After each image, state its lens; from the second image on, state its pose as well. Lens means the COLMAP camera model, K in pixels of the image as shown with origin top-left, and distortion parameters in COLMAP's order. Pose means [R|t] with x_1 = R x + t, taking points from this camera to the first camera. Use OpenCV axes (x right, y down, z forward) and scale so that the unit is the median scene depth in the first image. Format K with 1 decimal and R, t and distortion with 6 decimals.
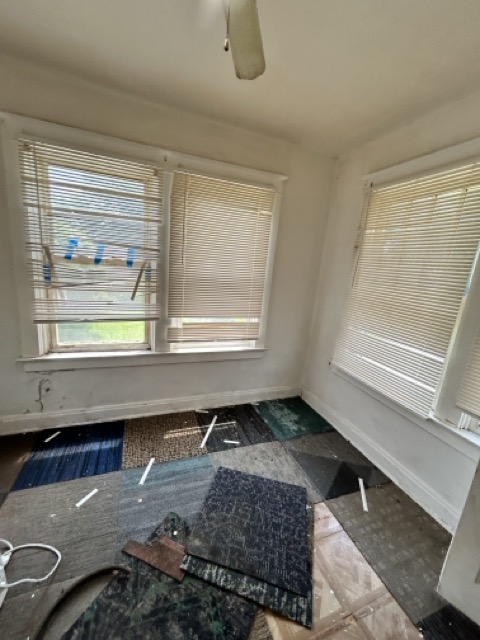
lens RADIAL K [[261.0, 0, 241.6], [0, 261.0, 320.9], [0, 0, 1]] dist [-0.000481, 0.000727]
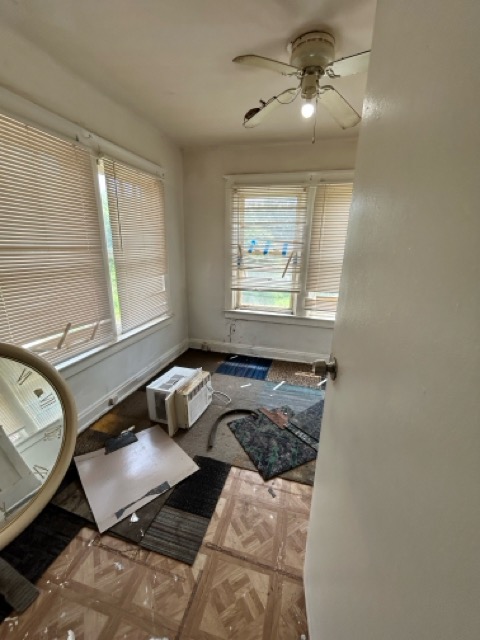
lens RADIAL K [[261.0, 0, 240.1], [0, 261.0, 319.9], [0, 0, 1]] dist [-0.000481, 0.000727]
pose [[0.797601, 0.098862, -0.595029, 0.321928], [-0.082939, 0.995082, 0.054154, 0.106409], [0.597456, 0.006158, 0.801878, -0.374059]]
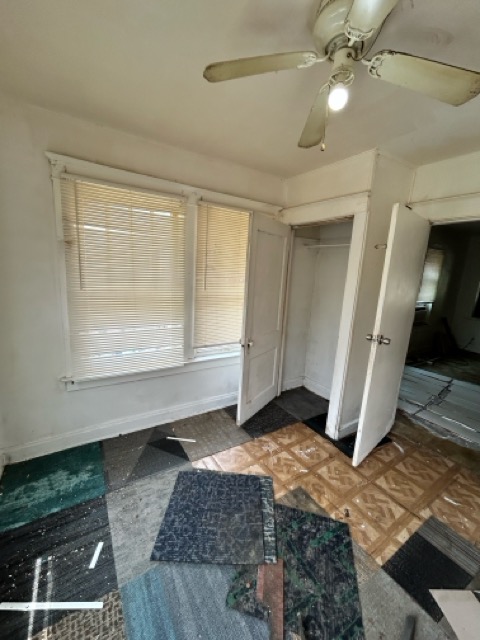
lens RADIAL K [[261.0, 0, 241.4], [0, 261.0, 318.7], [0, 0, 1]] dist [-0.000481, 0.000727]
pose [[-0.193324, -0.284100, 0.939102, -0.610715], [0.142234, 0.938933, 0.313329, -0.265929], [-0.970770, 0.194146, -0.141109, 0.695901]]
